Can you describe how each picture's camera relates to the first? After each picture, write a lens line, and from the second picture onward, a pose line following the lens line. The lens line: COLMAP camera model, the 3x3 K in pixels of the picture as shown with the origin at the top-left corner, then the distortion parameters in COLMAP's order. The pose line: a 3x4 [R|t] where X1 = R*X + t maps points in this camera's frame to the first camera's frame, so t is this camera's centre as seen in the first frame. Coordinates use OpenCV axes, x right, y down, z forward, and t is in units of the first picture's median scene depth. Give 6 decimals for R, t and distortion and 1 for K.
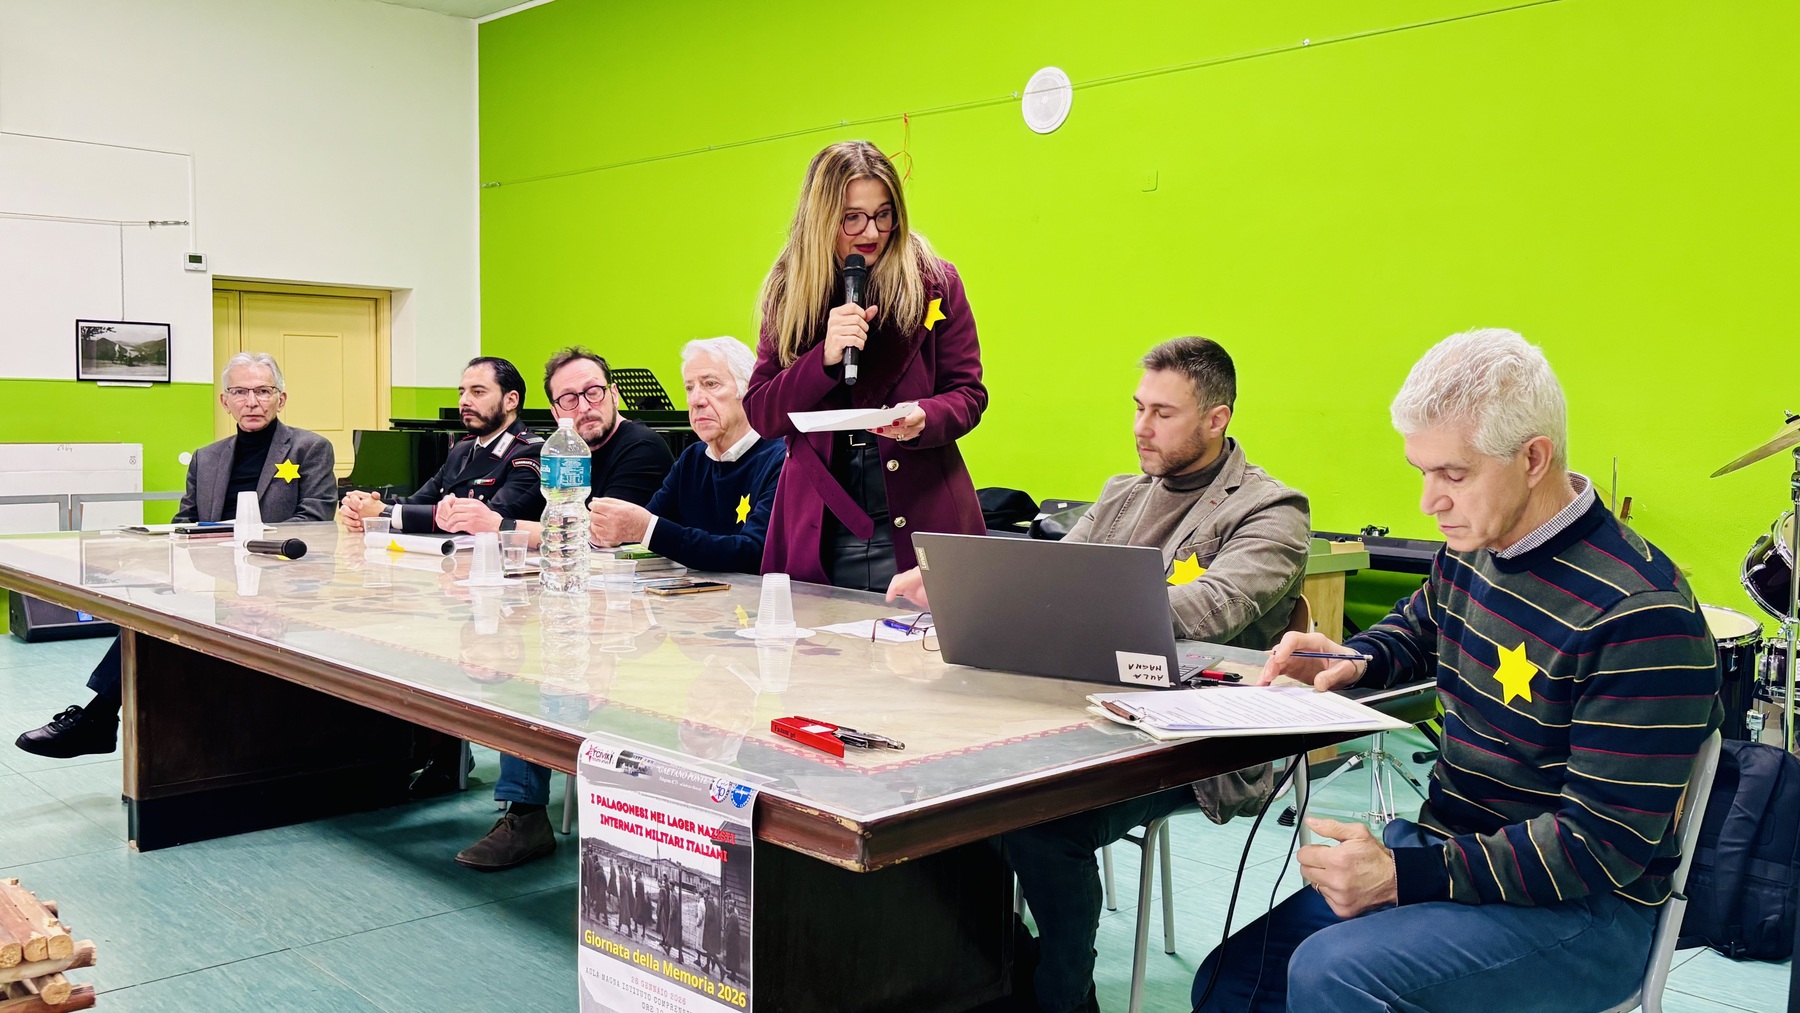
lens RADIAL K [[1520.2, 0, 899.3], [0, 1520.2, 515.7], [0, 0, 1]] dist [0.030797, -0.010418]
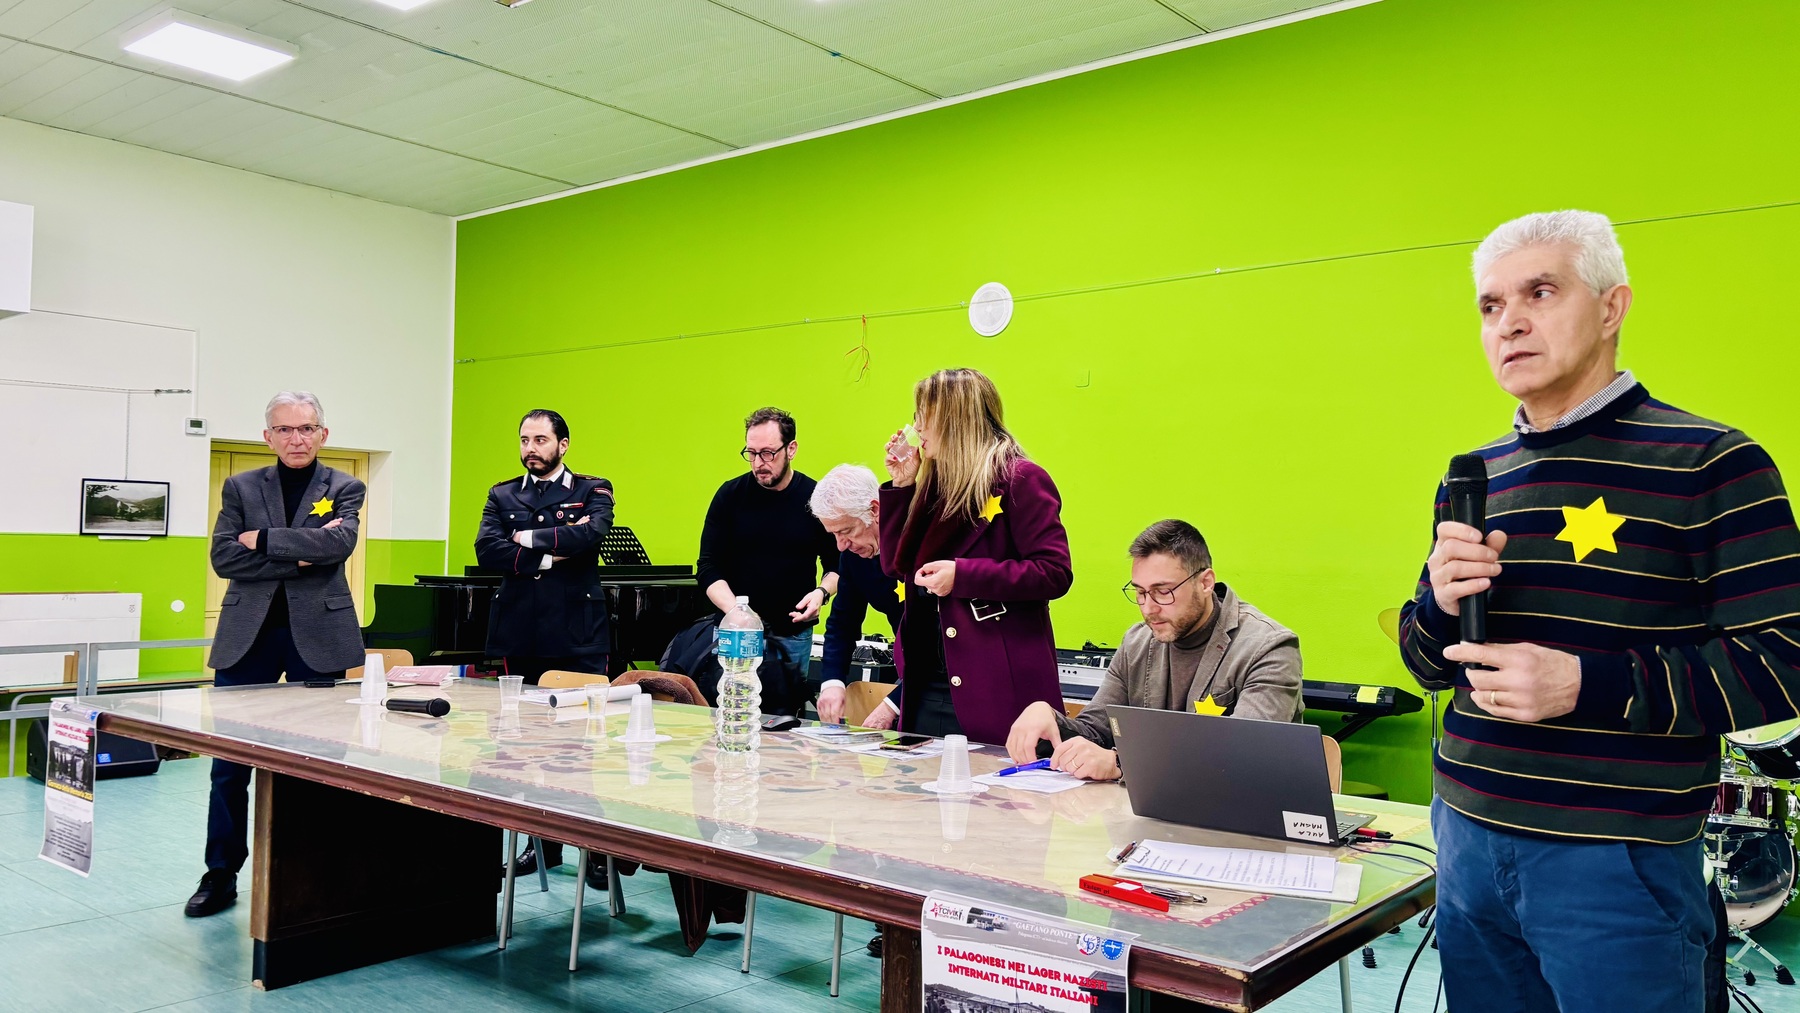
lens RADIAL K [[1338.6, 0, 900.2], [0, 1338.6, 518.0], [0, 0, 1]] dist [0.038506, -0.026418]
pose [[0.993380, 0.007850, 0.114609, -0.236076], [0.002762, 0.995742, -0.092140, -0.033845], [-0.114844, 0.091847, 0.989128, -0.034744]]
